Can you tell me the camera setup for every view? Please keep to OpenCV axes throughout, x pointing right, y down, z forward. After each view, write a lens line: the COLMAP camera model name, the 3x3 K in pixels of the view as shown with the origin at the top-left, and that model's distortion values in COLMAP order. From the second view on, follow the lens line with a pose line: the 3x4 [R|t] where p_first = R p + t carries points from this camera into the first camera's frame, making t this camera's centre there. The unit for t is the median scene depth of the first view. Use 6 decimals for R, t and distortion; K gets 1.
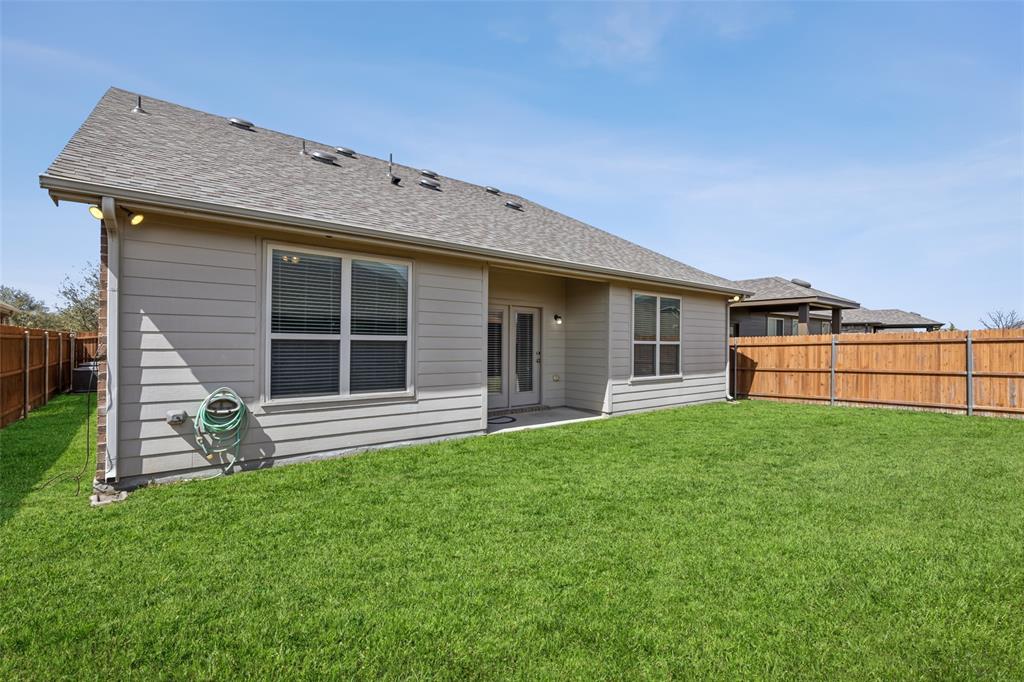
lens RADIAL K [[462.6, 0, 520.6], [0, 462.6, 341.7], [0, 0, 1]] dist [0.005660, -0.000444]
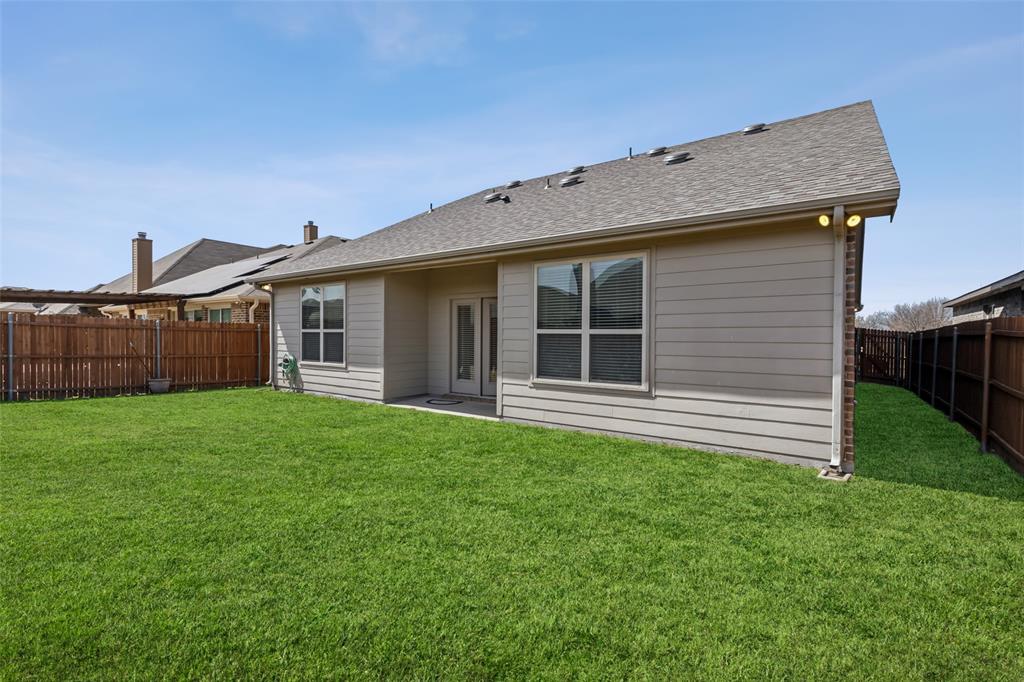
lens RADIAL K [[462.6, 0, 520.6], [0, 462.6, 343.5], [0, 0, 1]] dist [0.005660, -0.000444]
pose [[0.262881, 0.008565, -0.964790, 0.960323], [-0.001003, 0.999962, 0.008604, 0.014229], [0.964828, -0.001294, 0.262880, 0.774500]]
